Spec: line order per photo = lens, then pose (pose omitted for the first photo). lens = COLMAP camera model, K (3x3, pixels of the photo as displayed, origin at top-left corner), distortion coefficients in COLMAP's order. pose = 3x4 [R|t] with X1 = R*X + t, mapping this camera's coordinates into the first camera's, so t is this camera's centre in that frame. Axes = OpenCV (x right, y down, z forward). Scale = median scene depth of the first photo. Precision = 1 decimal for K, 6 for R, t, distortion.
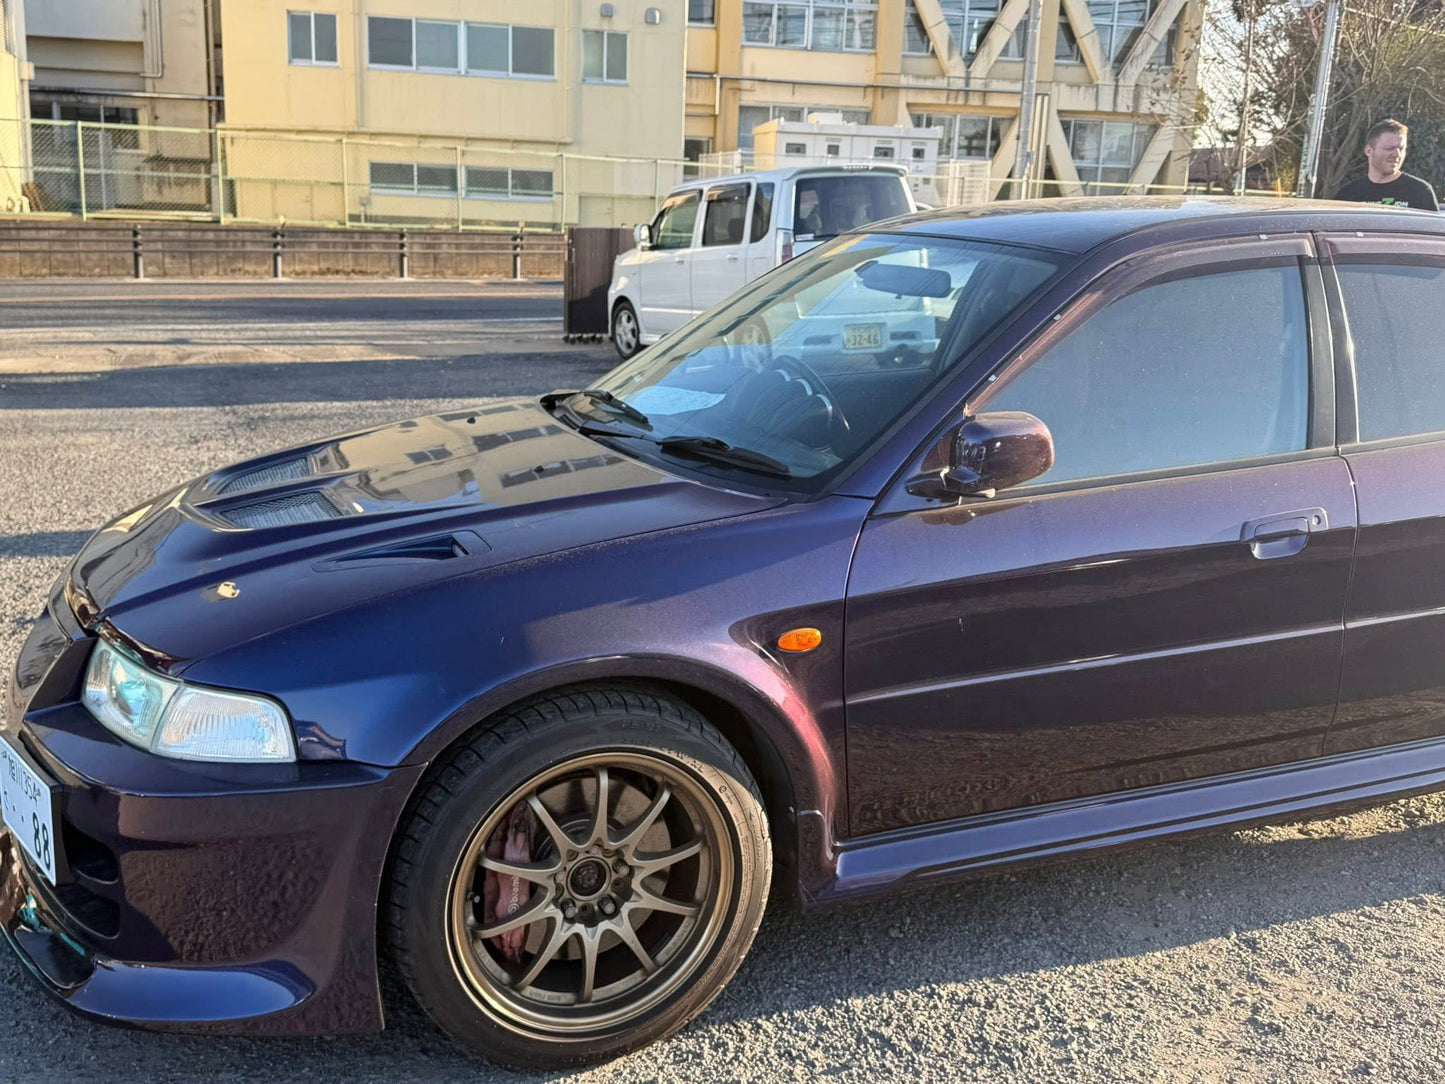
lens RADIAL K [[1428.2, 0, 729.7], [0, 1428.2, 515.6], [0, 0, 1]] dist [0.156695, -0.340803]
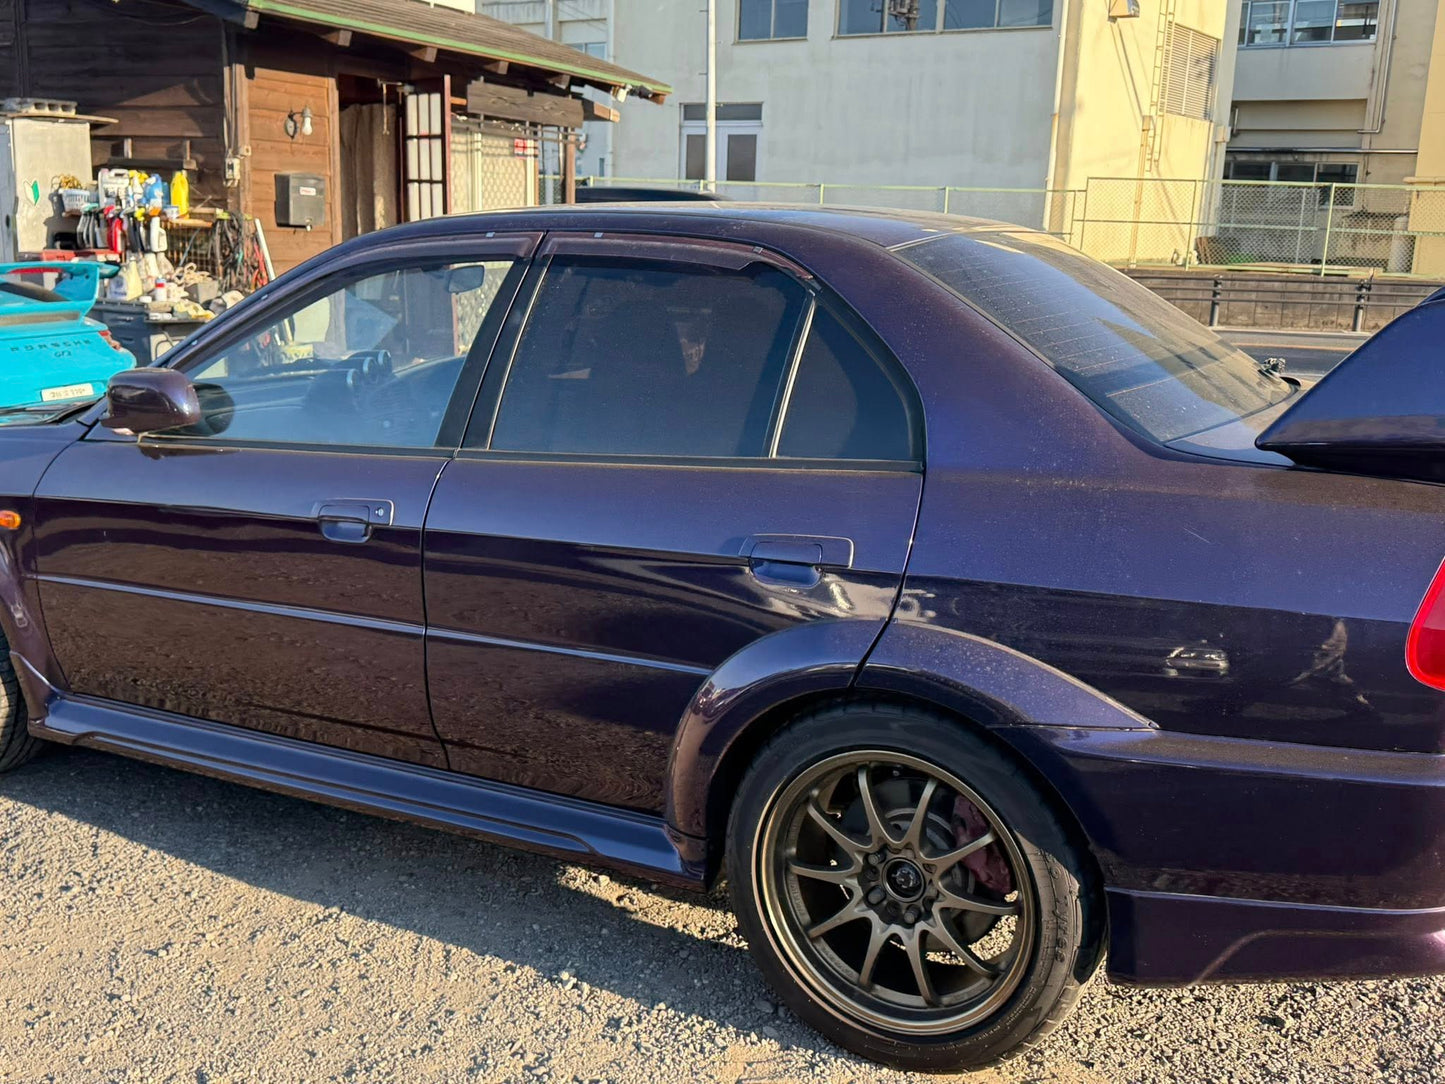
lens RADIAL K [[1418.1, 0, 727.0], [0, 1418.1, 508.2], [0, 0, 1]] dist [0.158690, -0.319096]
pose [[0.647164, 0.139507, -0.749477, 0.121028], [-0.172194, 0.984457, 0.034559, -0.006912], [0.742649, 0.106690, 0.661127, 0.048919]]
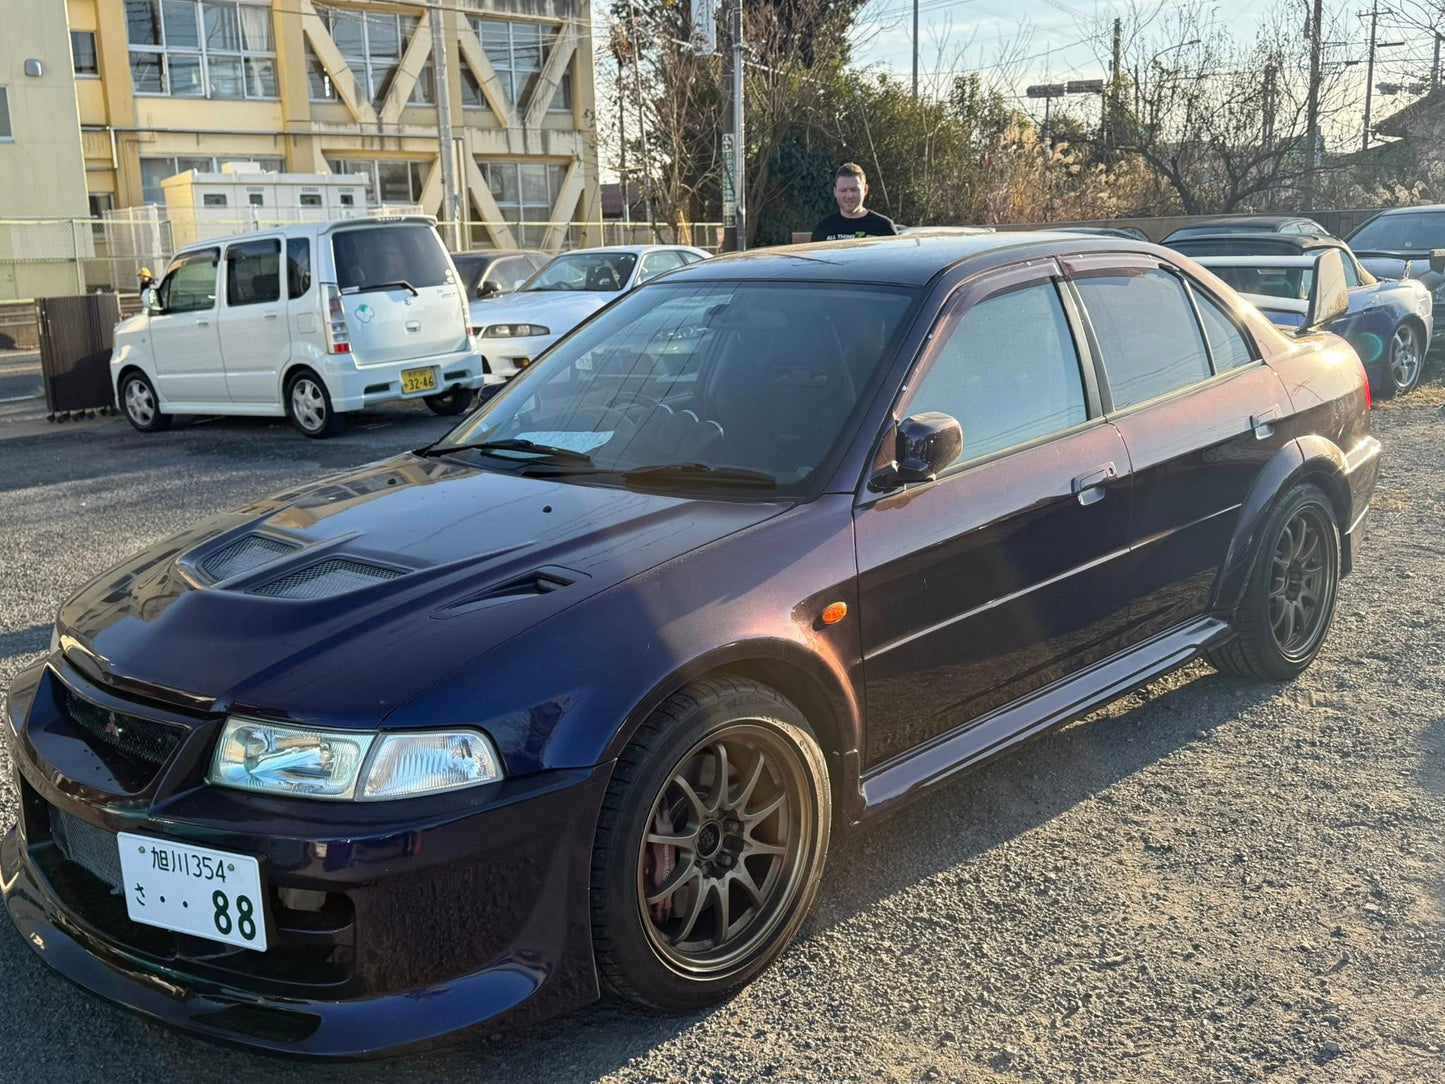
lens RADIAL K [[1418.4, 0, 727.2], [0, 1418.4, 525.9], [0, 0, 1]] dist [0.159206, -0.334530]
pose [[0.918758, -0.134884, 0.371067, -0.038914], [0.141823, 0.989854, 0.008662, -0.000838], [-0.368470, 0.044667, 0.928566, -0.008213]]
